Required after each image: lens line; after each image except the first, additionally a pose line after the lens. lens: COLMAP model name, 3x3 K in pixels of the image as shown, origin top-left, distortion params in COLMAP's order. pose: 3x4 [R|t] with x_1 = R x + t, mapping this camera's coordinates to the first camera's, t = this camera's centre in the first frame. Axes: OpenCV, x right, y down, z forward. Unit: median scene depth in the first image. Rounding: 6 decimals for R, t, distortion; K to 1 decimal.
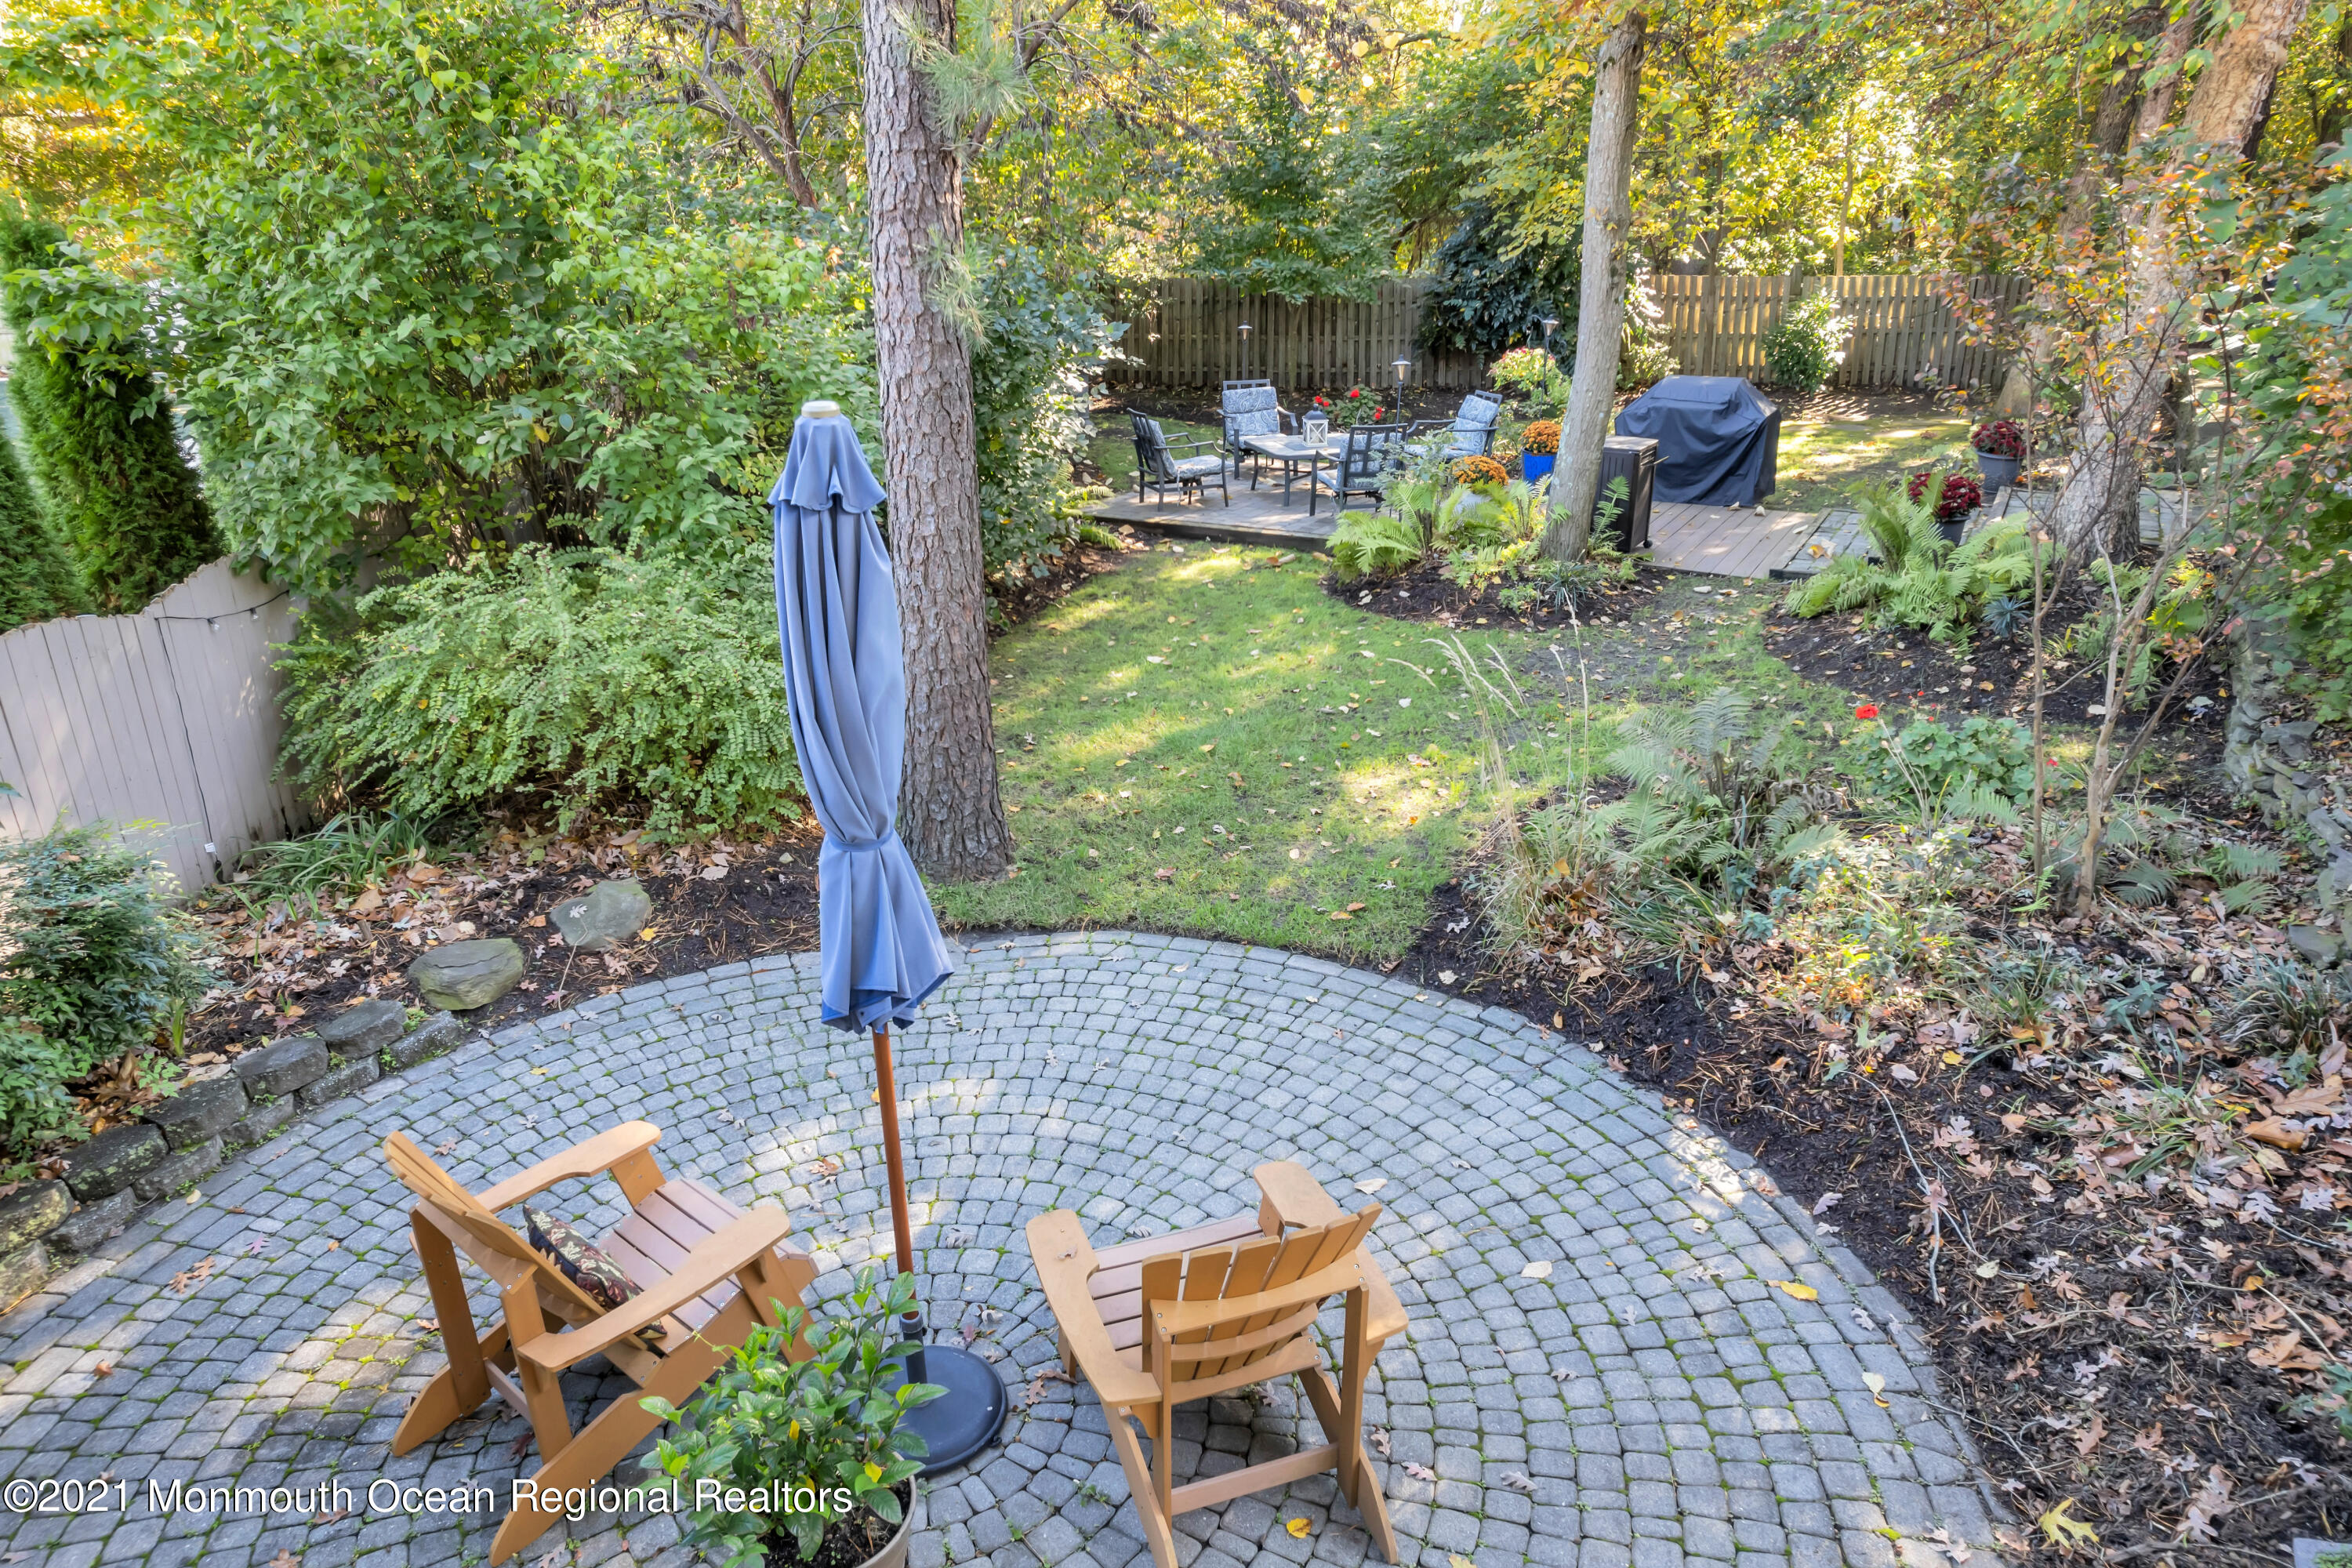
lens RADIAL K [[1508.1, 0, 1174.3], [0, 1508.1, 791.0], [0, 0, 1]] dist [-0.070005, 0.059609]
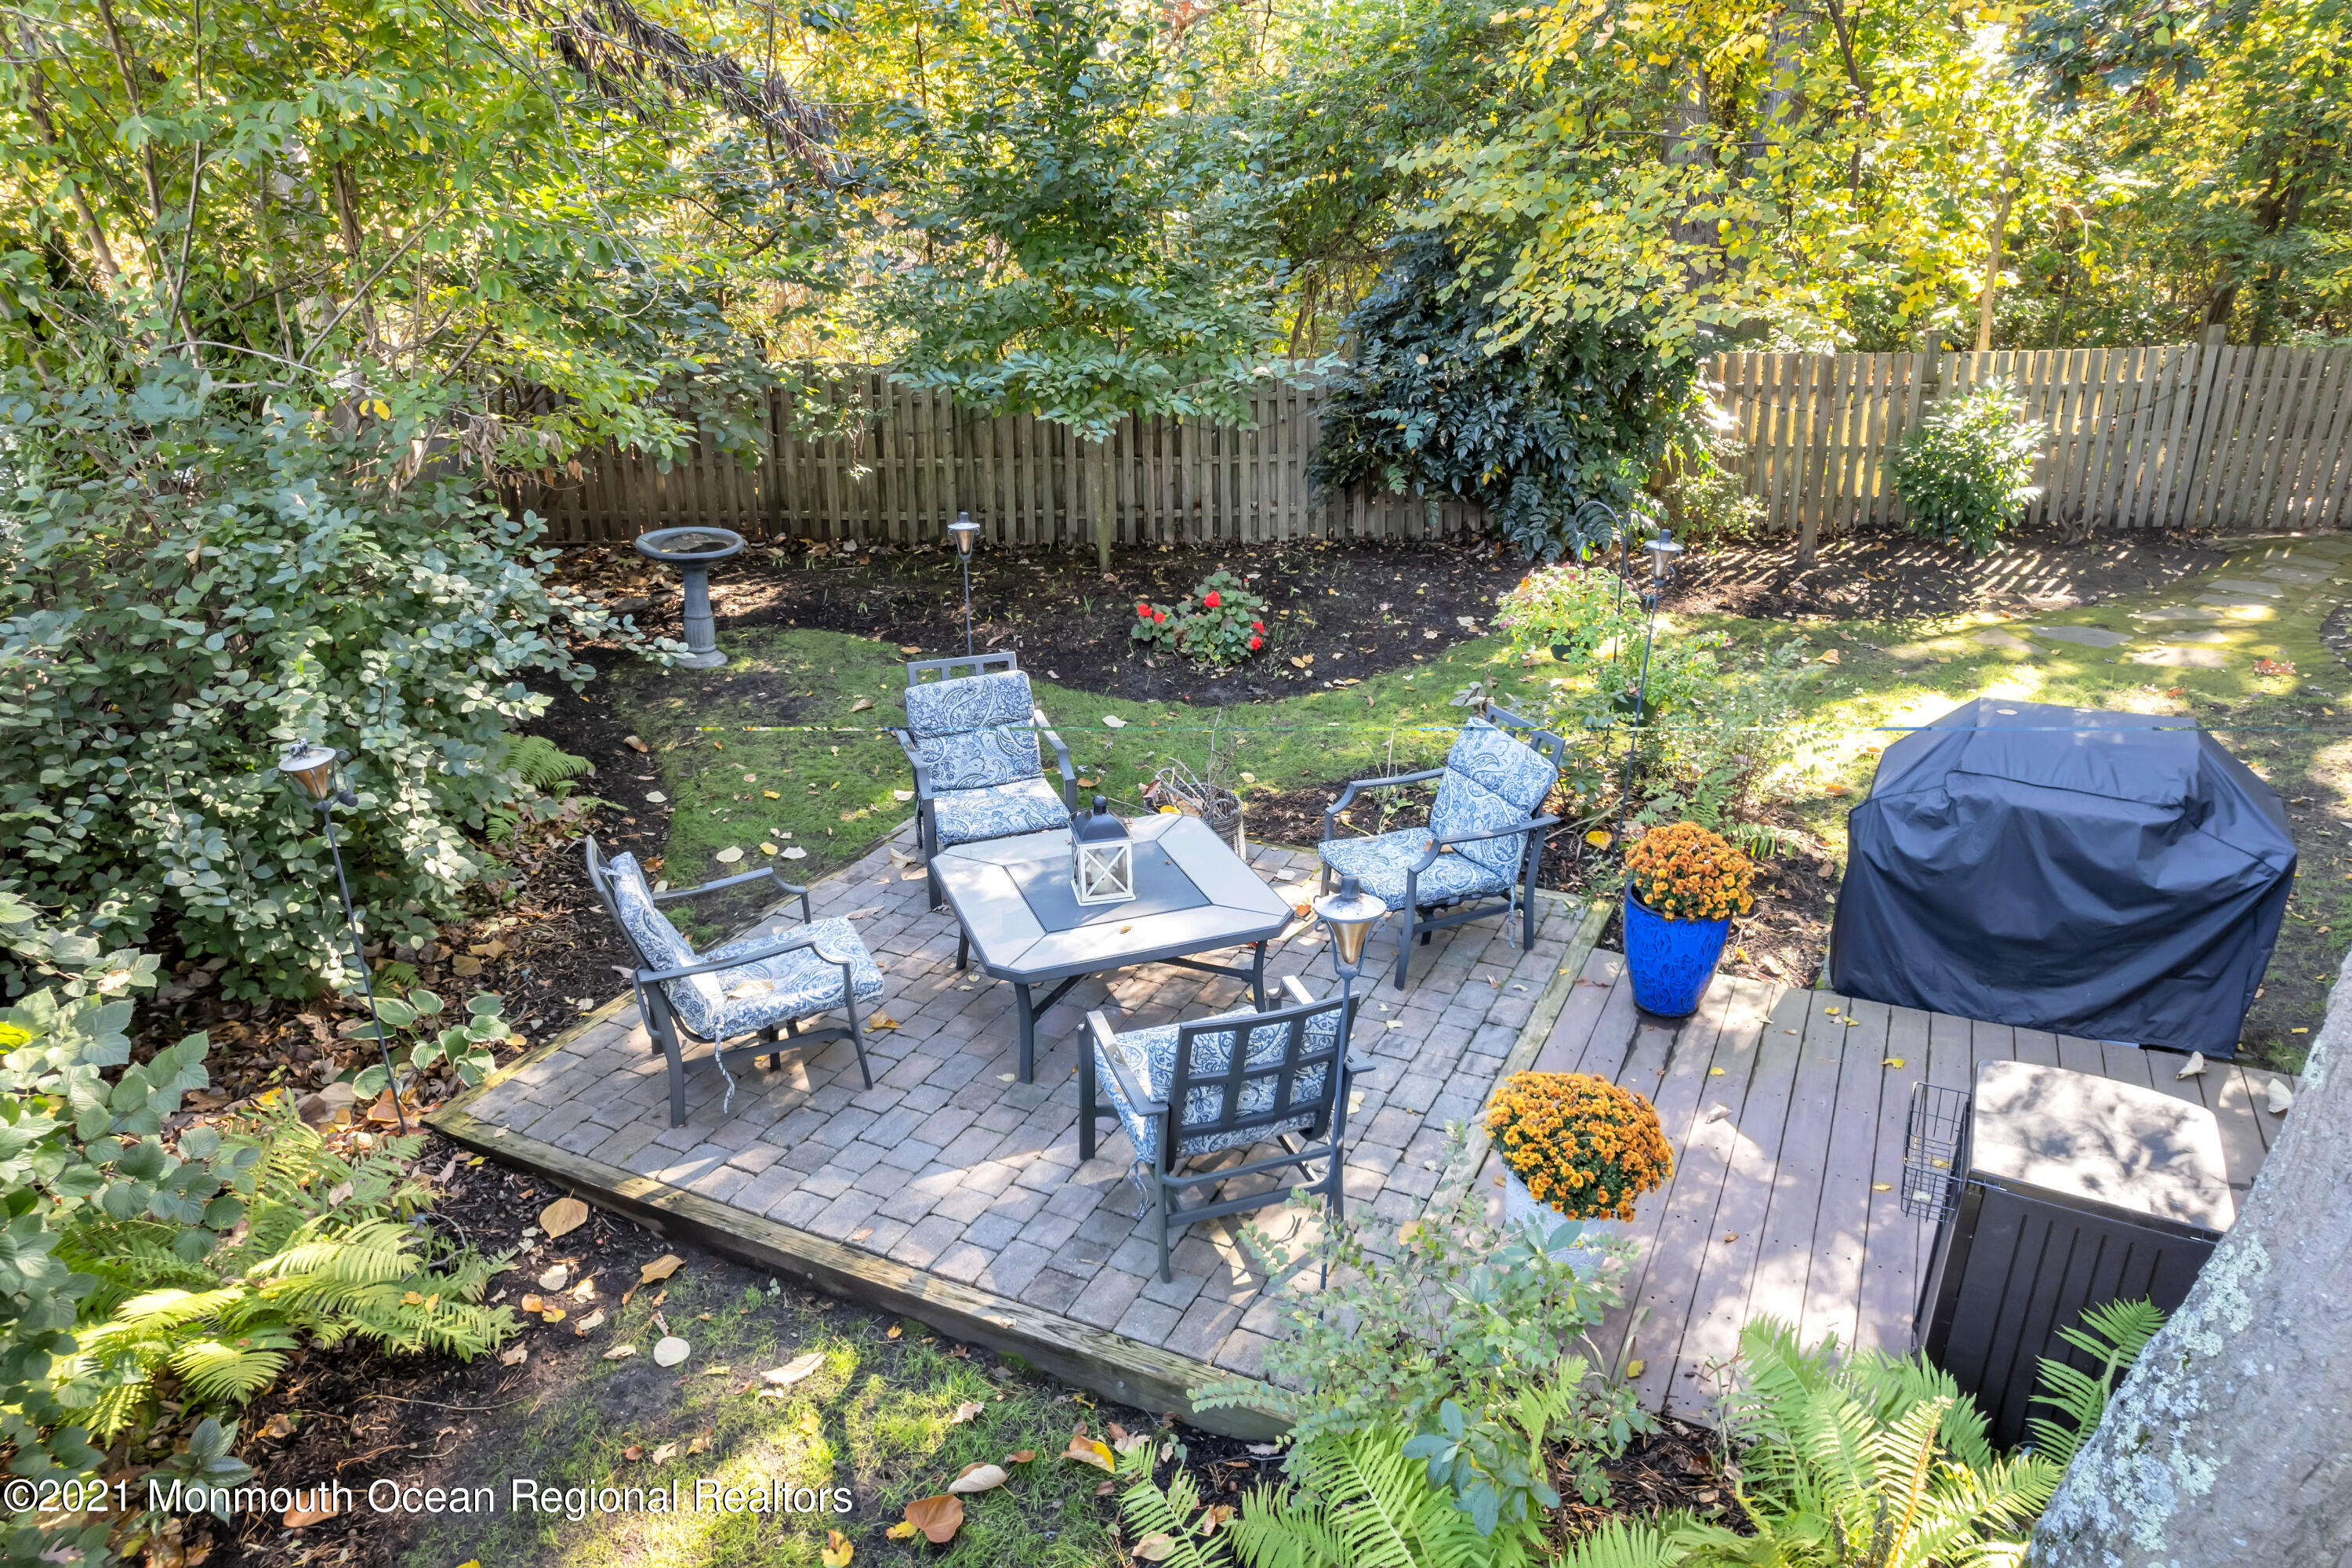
lens RADIAL K [[1508.1, 0, 1174.3], [0, 1508.1, 791.0], [0, 0, 1]] dist [-0.070005, 0.059609]
pose [[0.996550, -0.030687, 0.077114, 0.060565], [0.030639, 0.999529, 0.001807, -0.189044], [-0.077133, 0.000562, 0.997021, 0.446114]]
